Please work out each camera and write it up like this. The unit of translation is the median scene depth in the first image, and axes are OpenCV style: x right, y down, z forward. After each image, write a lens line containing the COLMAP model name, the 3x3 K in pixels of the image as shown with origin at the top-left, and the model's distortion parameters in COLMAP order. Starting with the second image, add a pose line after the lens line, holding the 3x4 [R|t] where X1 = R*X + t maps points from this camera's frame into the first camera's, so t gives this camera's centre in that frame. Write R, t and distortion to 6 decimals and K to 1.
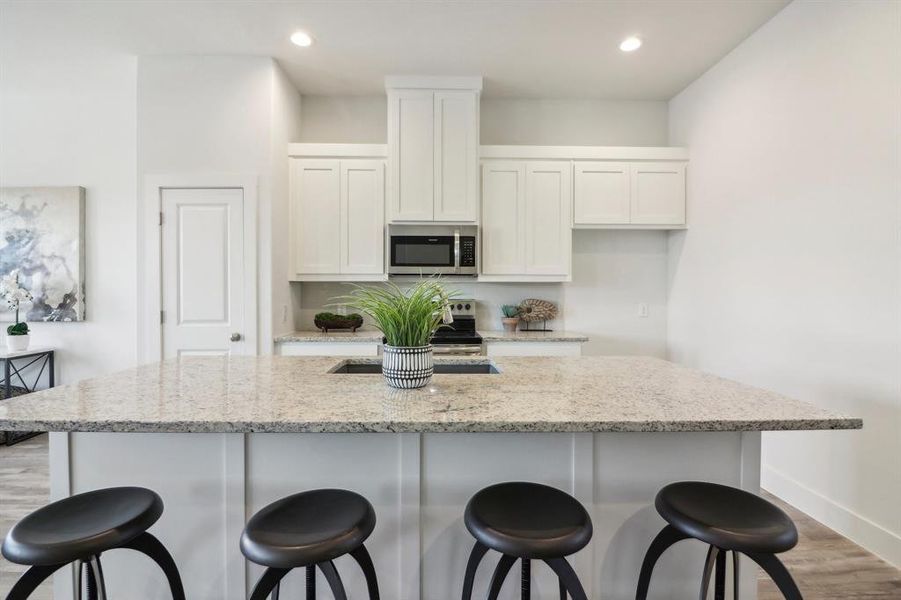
lens RADIAL K [[432.7, 0, 440.9], [0, 432.7, 294.1], [0, 0, 1]] dist [-0.004591, -0.009511]
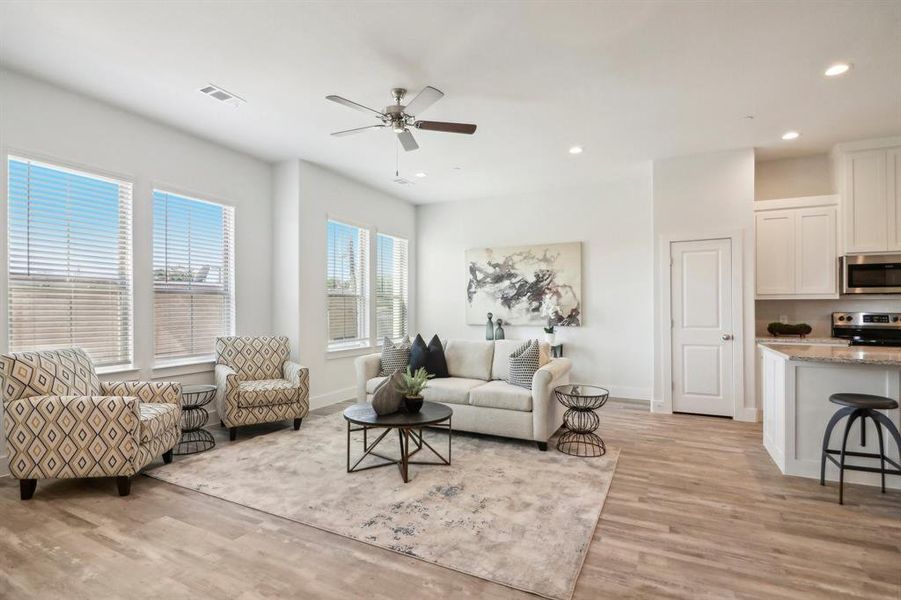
lens RADIAL K [[432.7, 0, 434.2], [0, 432.7, 311.6], [0, 0, 1]] dist [-0.004591, -0.009511]
pose [[0.872276, 0.002296, -0.489008, -0.555678], [-0.000383, 0.999992, 0.004013, 0.003830], [0.489014, -0.003313, 0.872270, -0.721019]]
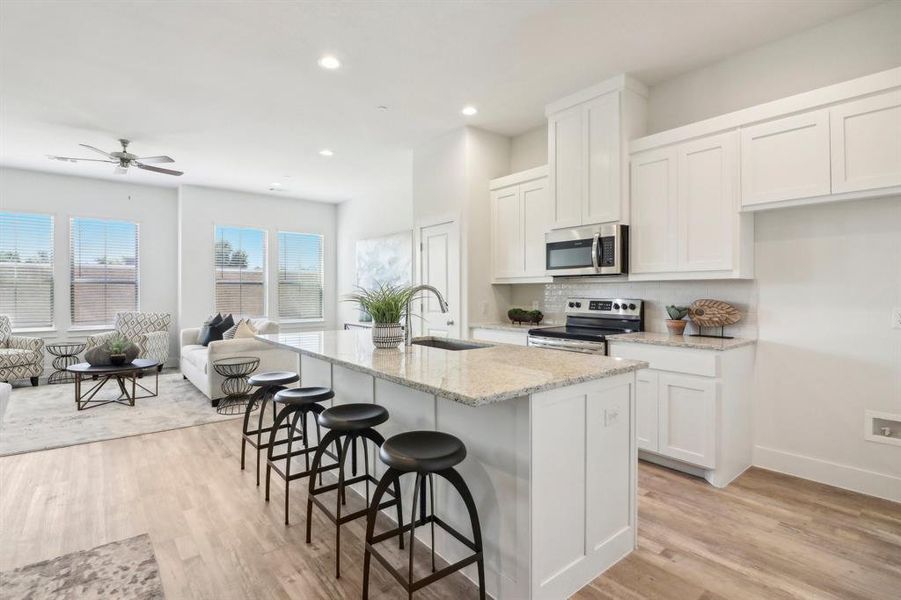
lens RADIAL K [[432.7, 0, 447.3], [0, 432.7, 292.0], [0, 0, 1]] dist [-0.004591, -0.009511]
pose [[0.606636, -0.002909, -0.794974, 0.614795], [-0.002645, 0.999980, -0.005677, 0.002711], [0.794975, 0.005547, 0.606617, 0.081448]]
